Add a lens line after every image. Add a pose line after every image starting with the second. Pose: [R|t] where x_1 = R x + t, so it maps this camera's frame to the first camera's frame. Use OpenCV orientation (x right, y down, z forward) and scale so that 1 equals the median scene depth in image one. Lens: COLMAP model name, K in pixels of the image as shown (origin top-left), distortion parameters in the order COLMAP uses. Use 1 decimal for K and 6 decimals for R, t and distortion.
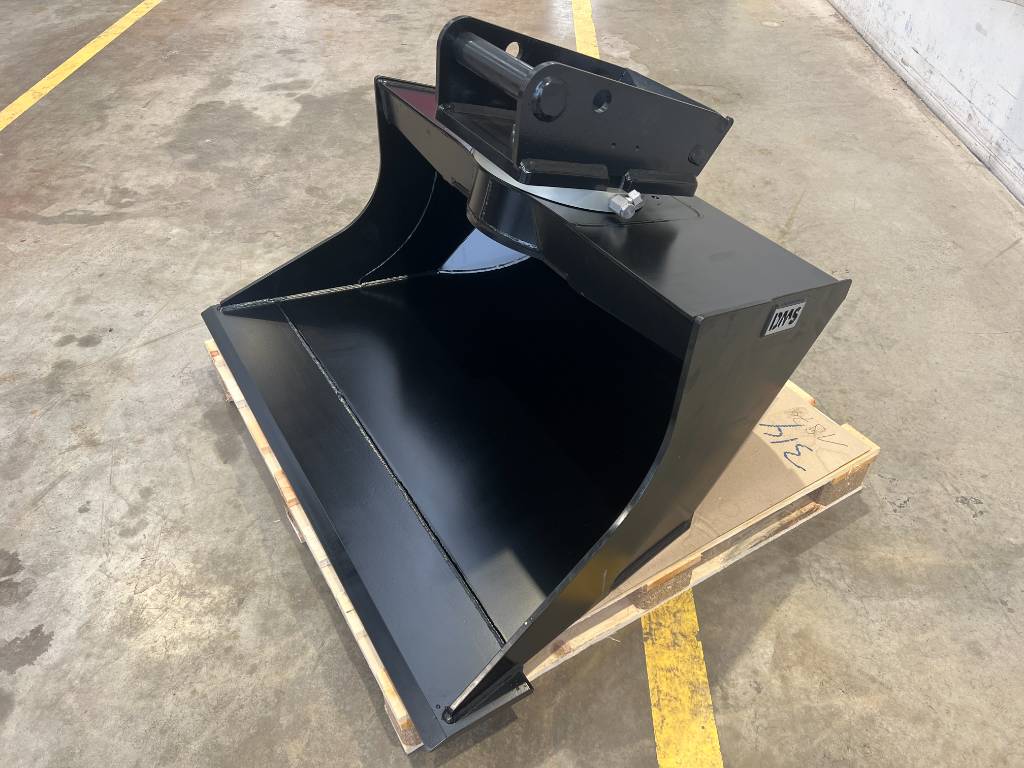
lens RADIAL K [[770.6, 0, 511.6], [0, 770.6, 386.2], [0, 0, 1]] dist [0.048298, -0.051068]
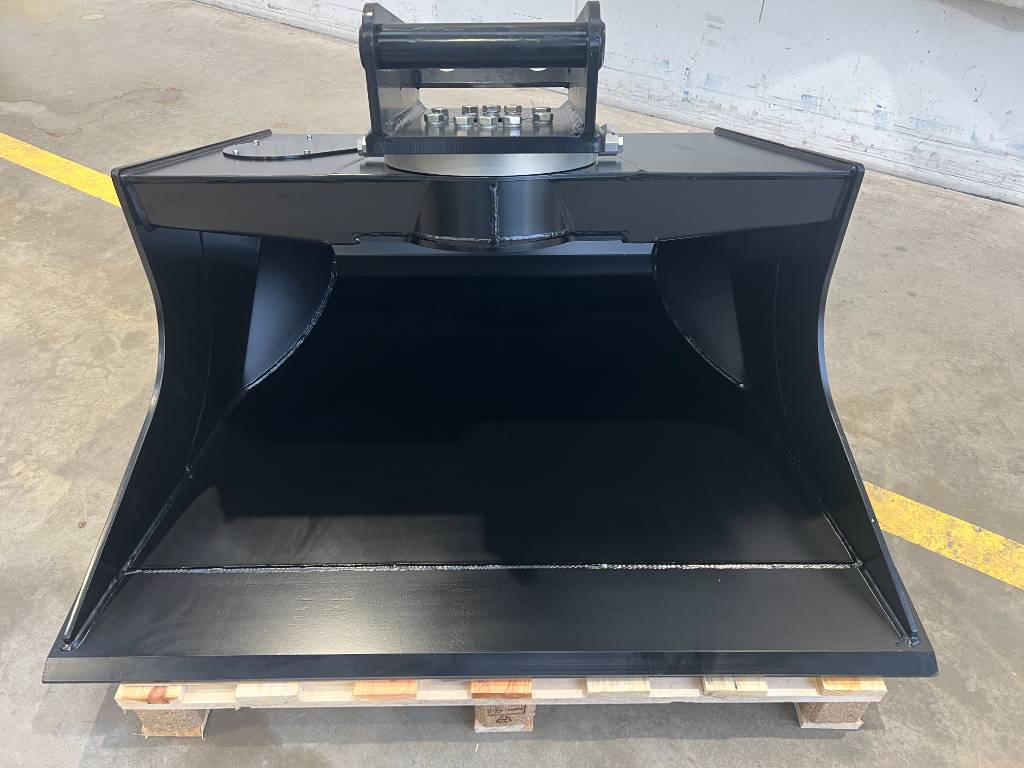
lens RADIAL K [[770.6, 0, 511.6], [0, 770.6, 390.5], [0, 0, 1]] dist [0.048298, -0.051068]
pose [[0.513489, -0.582802, 0.629818, -0.560942], [0.565735, 0.781793, 0.262189, -0.261138], [-0.645192, 0.221678, 0.731154, 0.391545]]
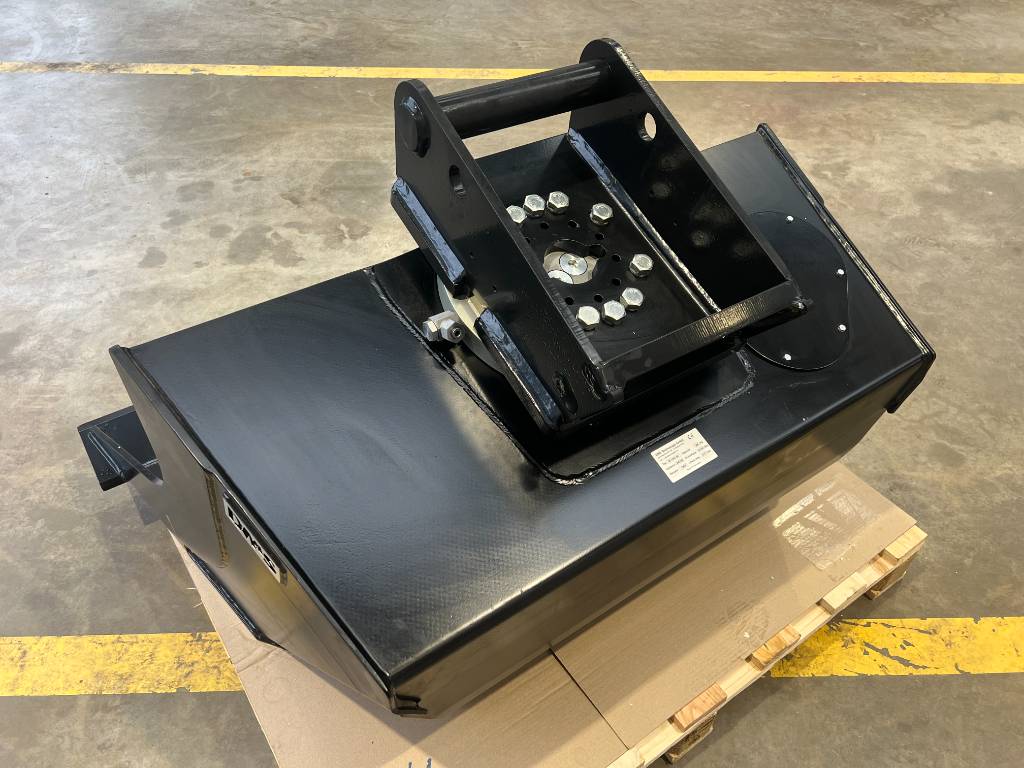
lens RADIAL K [[770.6, 0, 516.2], [0, 770.6, 384.6], [0, 0, 1]] dist [0.048298, -0.051068]
pose [[0.060677, 0.696607, -0.714882, 0.589302], [-0.679331, 0.553559, 0.481749, -0.501416], [0.731319, 0.456410, 0.506815, 0.598522]]
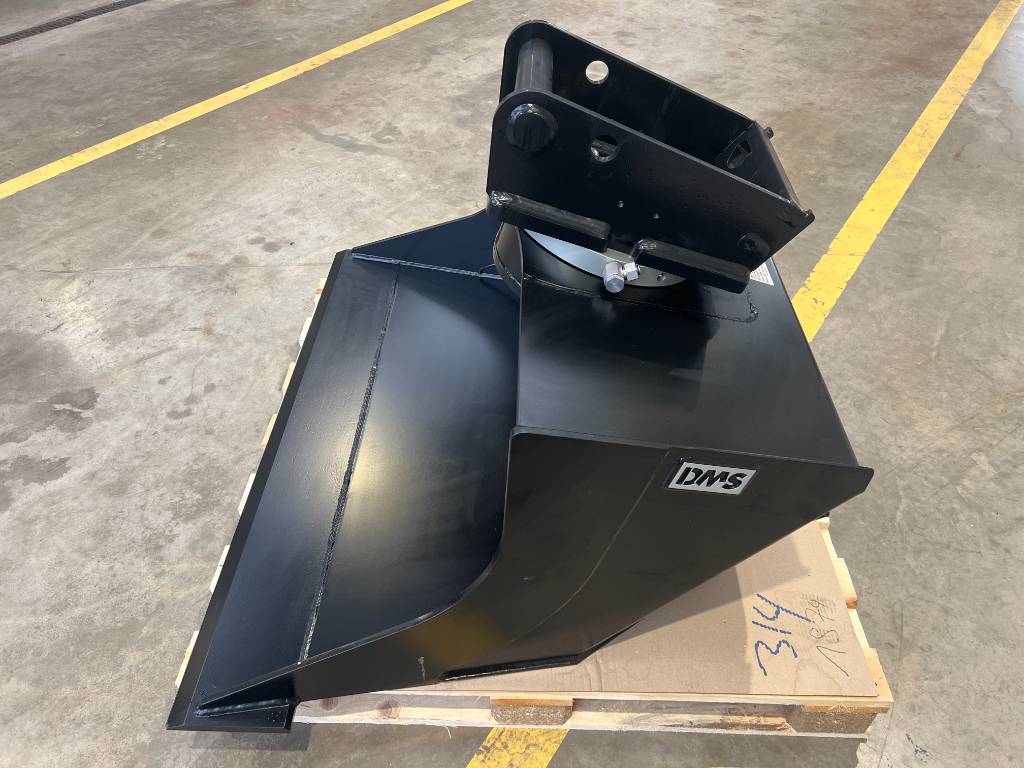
lens RADIAL K [[770.6, 0, 511.3], [0, 770.6, 384.5], [0, 0, 1]] dist [0.048298, -0.051068]
pose [[0.840815, 0.366482, -0.398397, 0.357309], [-0.360680, 0.928089, 0.092526, -0.135382], [0.403657, 0.065897, 0.912534, 0.169189]]
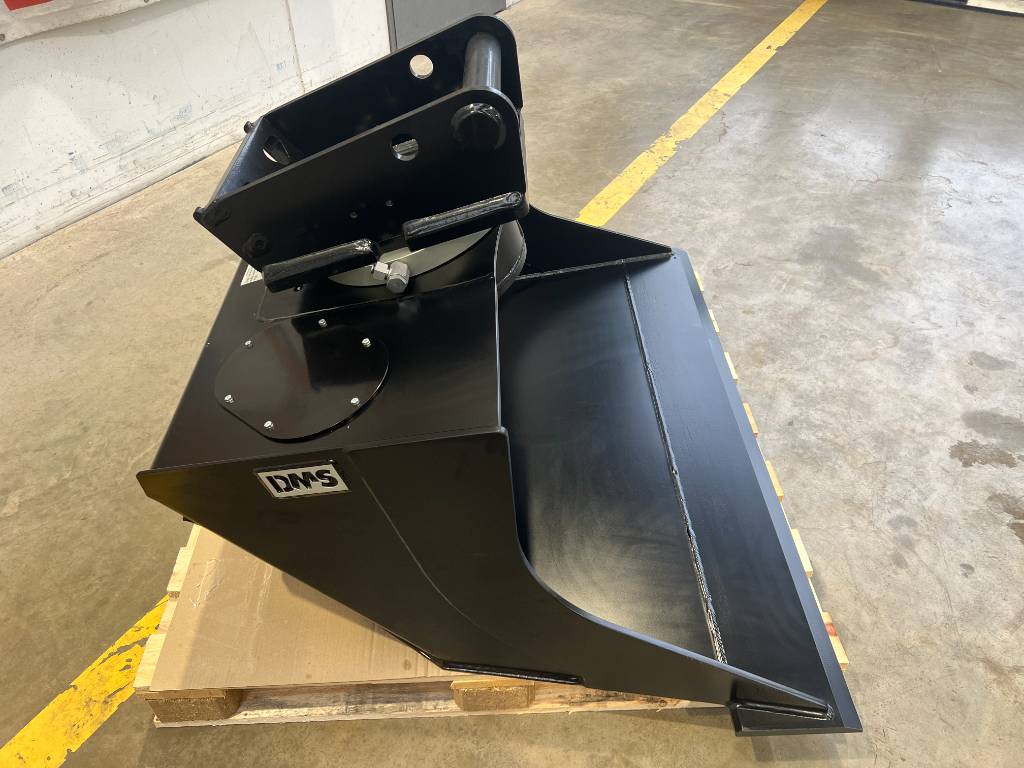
lens RADIAL K [[770.6, 0, 518.6], [0, 770.6, 387.4], [0, 0, 1]] dist [0.048298, -0.051068]
pose [[-0.871617, -0.320353, 0.371022, -0.382361], [0.330494, 0.174936, 0.927454, -0.915692], [-0.362017, 0.931006, -0.046602, 1.082017]]
